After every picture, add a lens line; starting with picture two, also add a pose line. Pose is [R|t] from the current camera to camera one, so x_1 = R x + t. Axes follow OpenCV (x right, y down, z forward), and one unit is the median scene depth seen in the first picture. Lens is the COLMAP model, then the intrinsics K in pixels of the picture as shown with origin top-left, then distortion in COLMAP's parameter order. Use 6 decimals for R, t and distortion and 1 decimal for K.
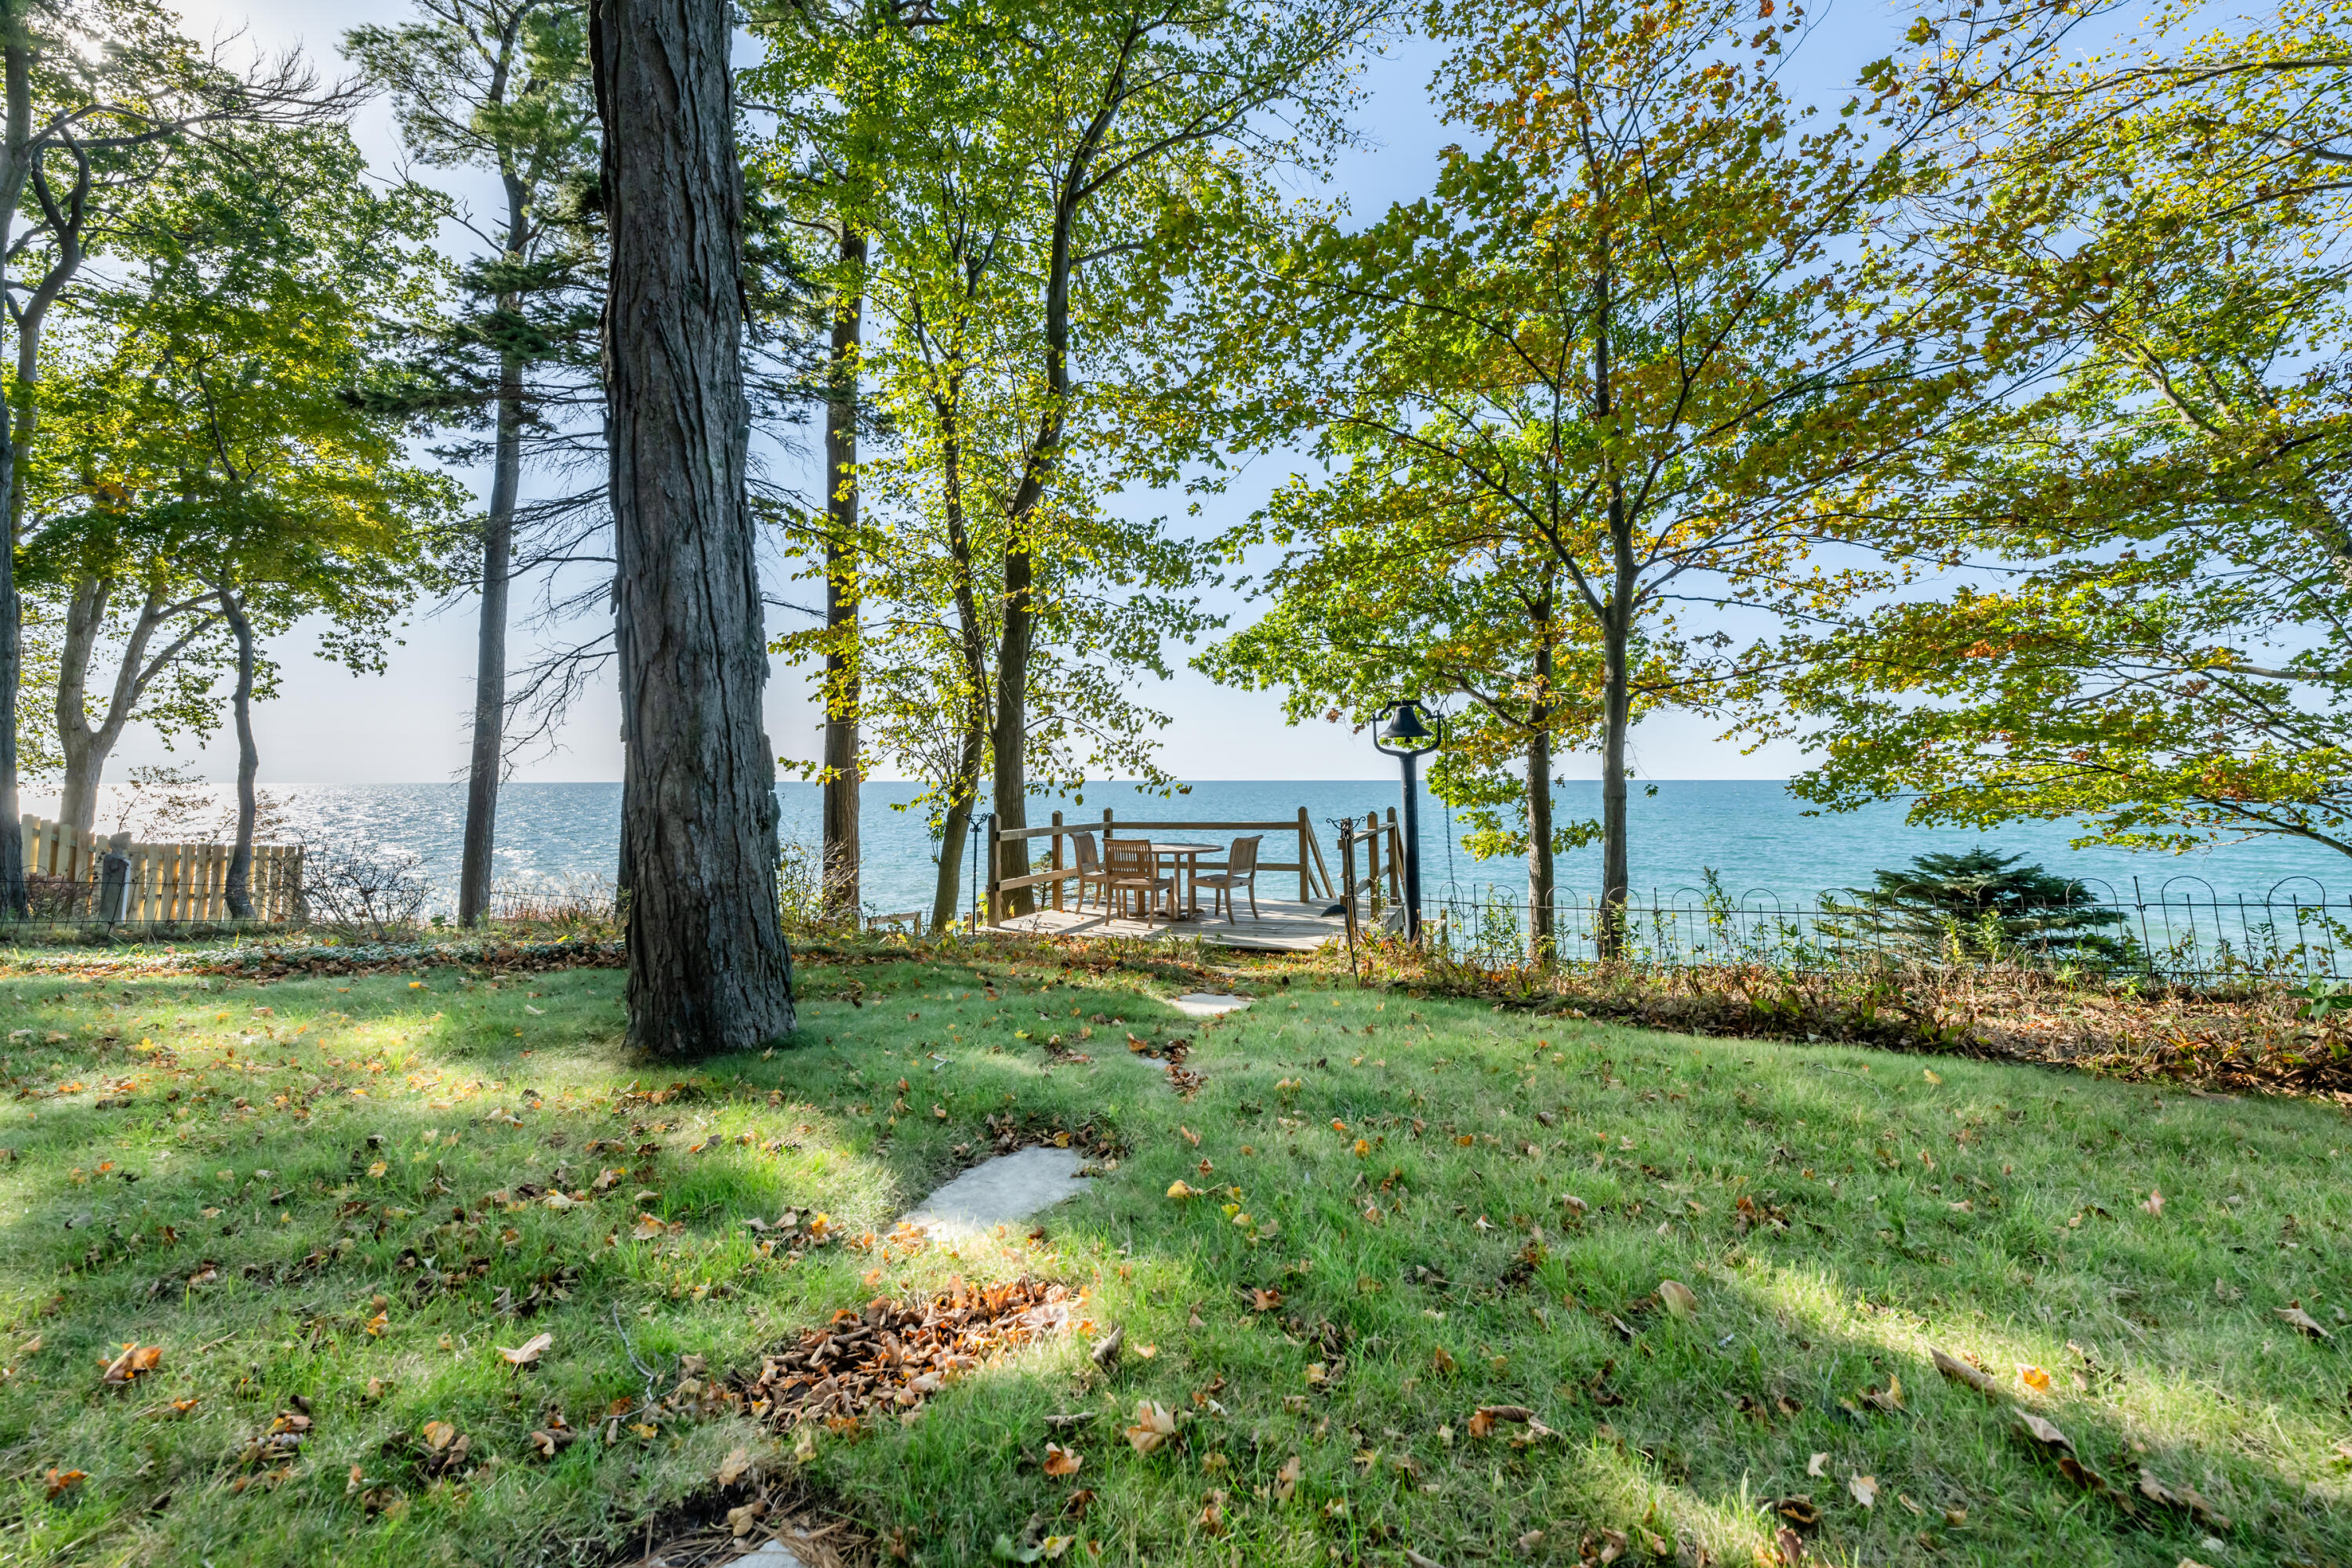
lens RADIAL K [[952.2, 0, 1175.8], [0, 952.2, 705.5], [0, 0, 1]] dist [-0.002646, -0.000577]
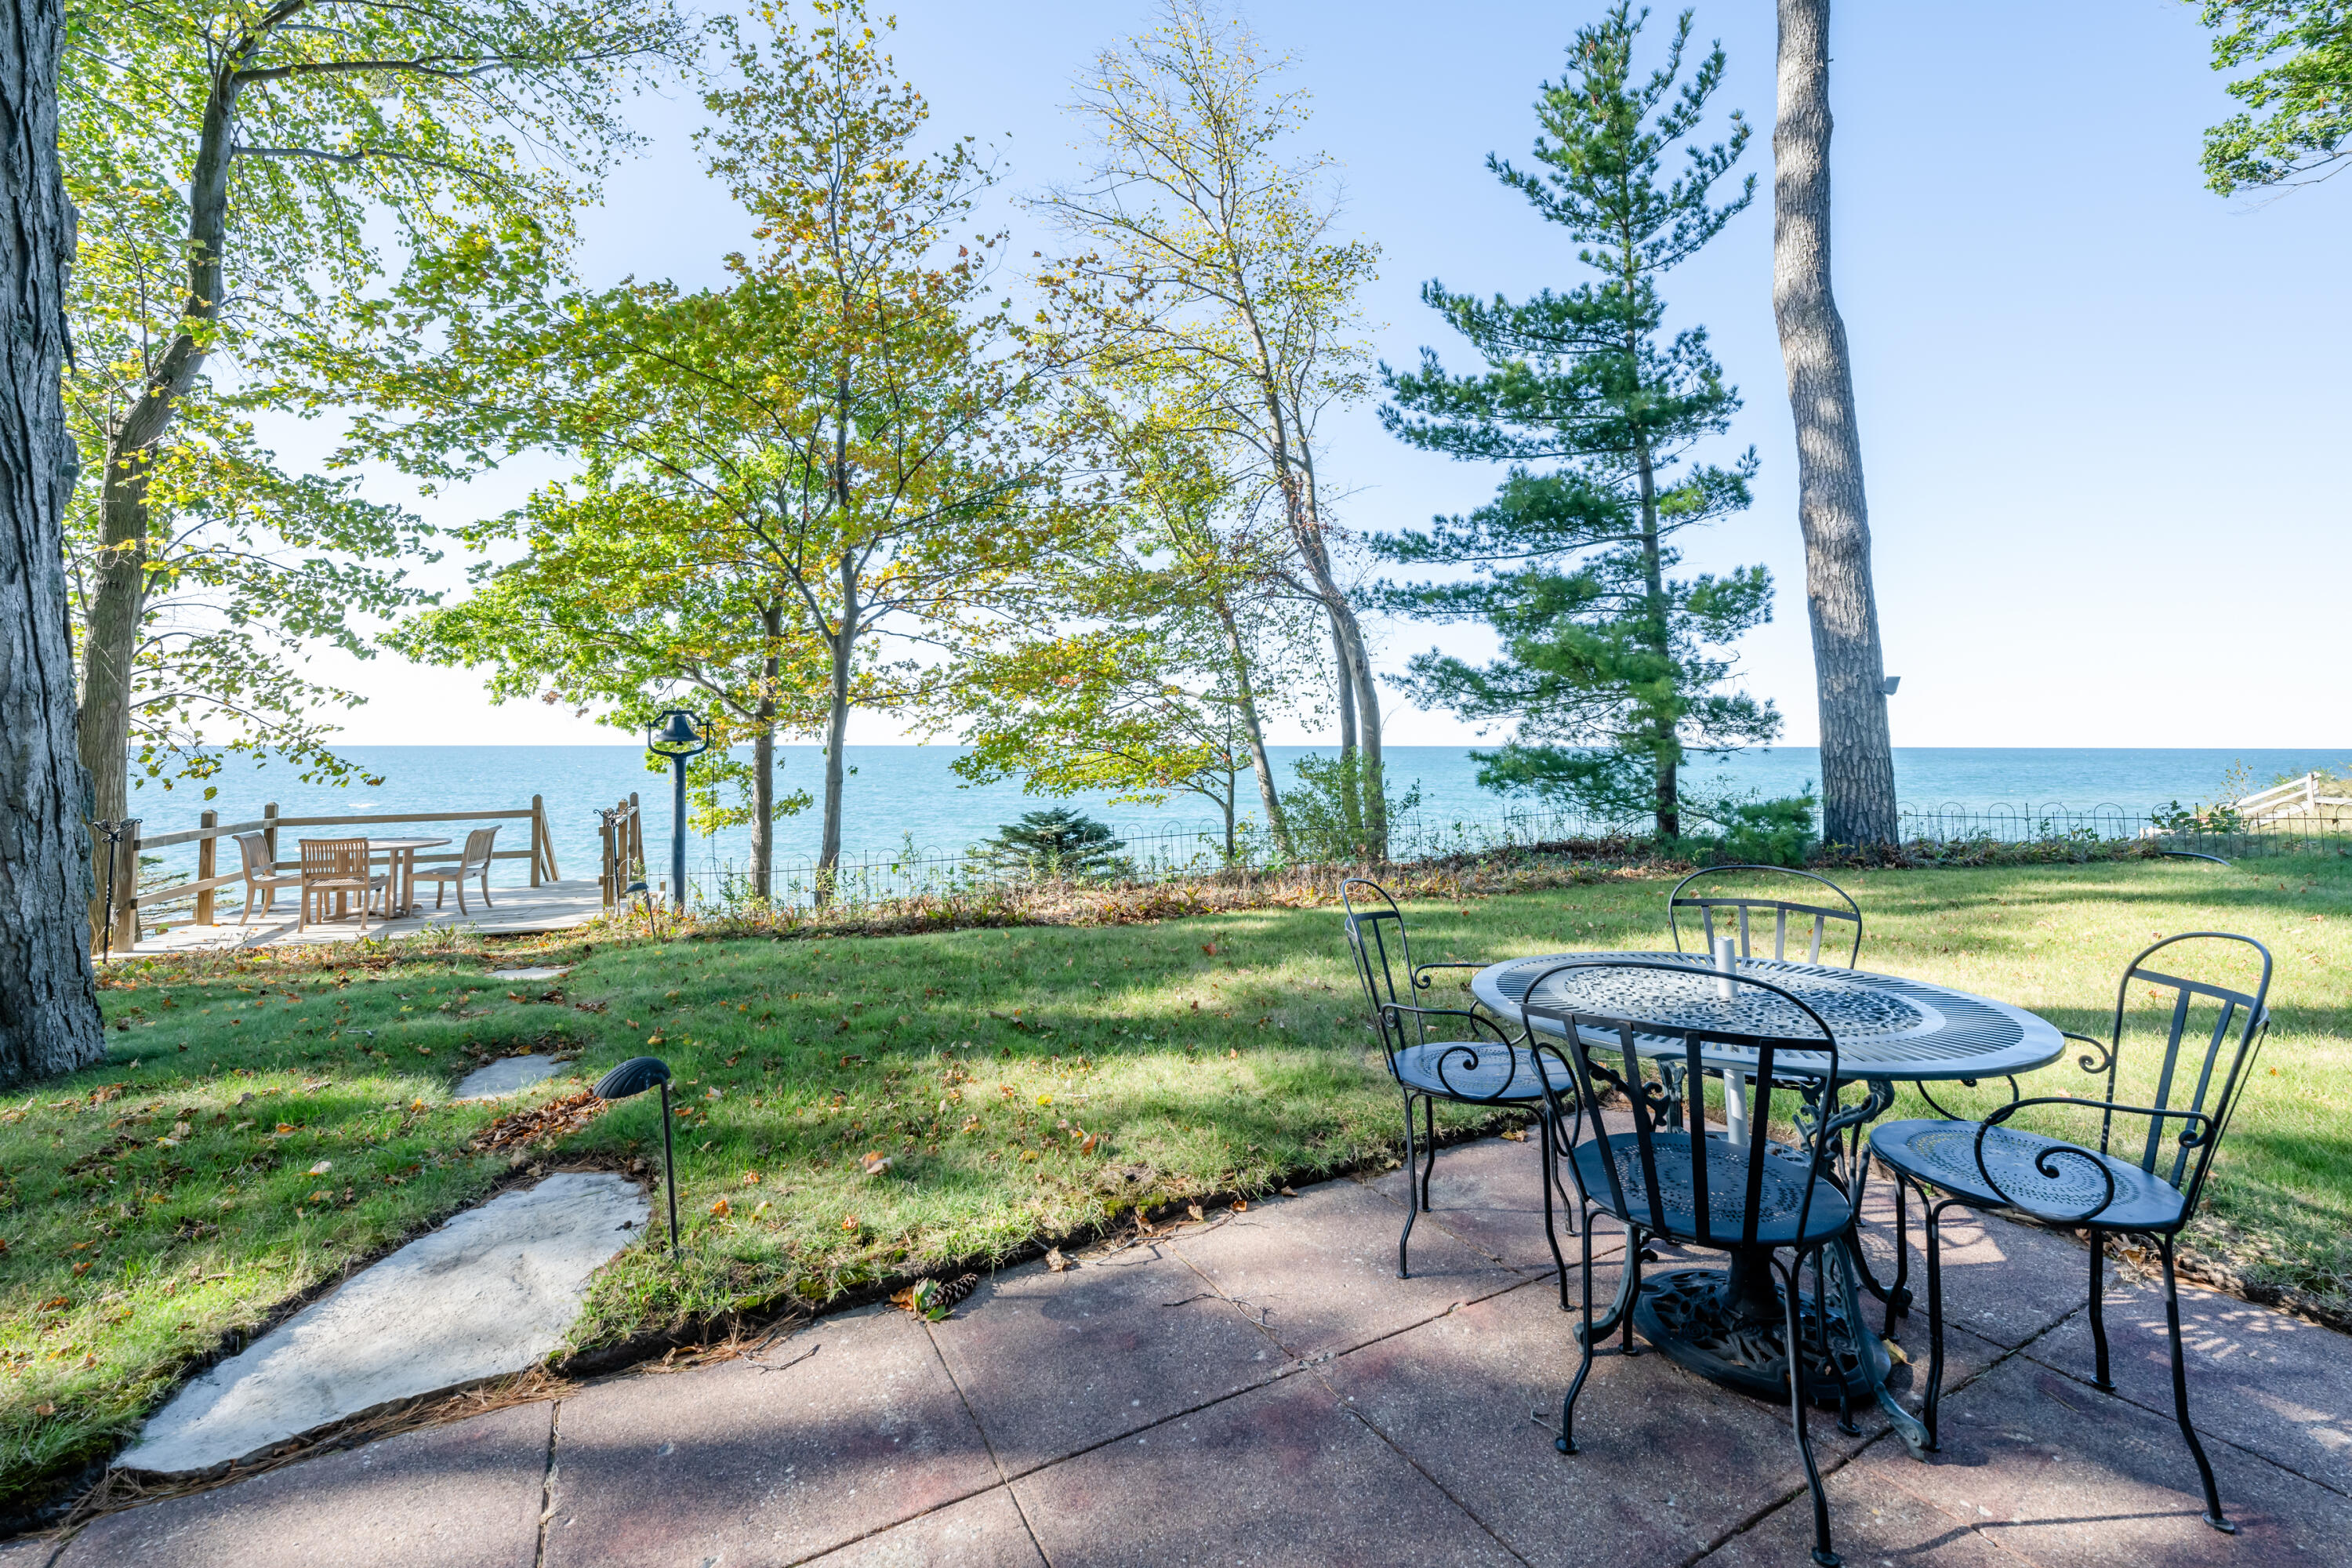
lens RADIAL K [[944.7, 0, 1176.9], [0, 944.7, 748.9], [0, 0, 1]] dist [-0.000093, 0.000159]
pose [[0.691658, 0.003414, 0.722217, -0.120553], [-0.062628, 0.996505, 0.055268, -0.040012], [-0.719504, -0.083458, 0.689455, -0.181991]]
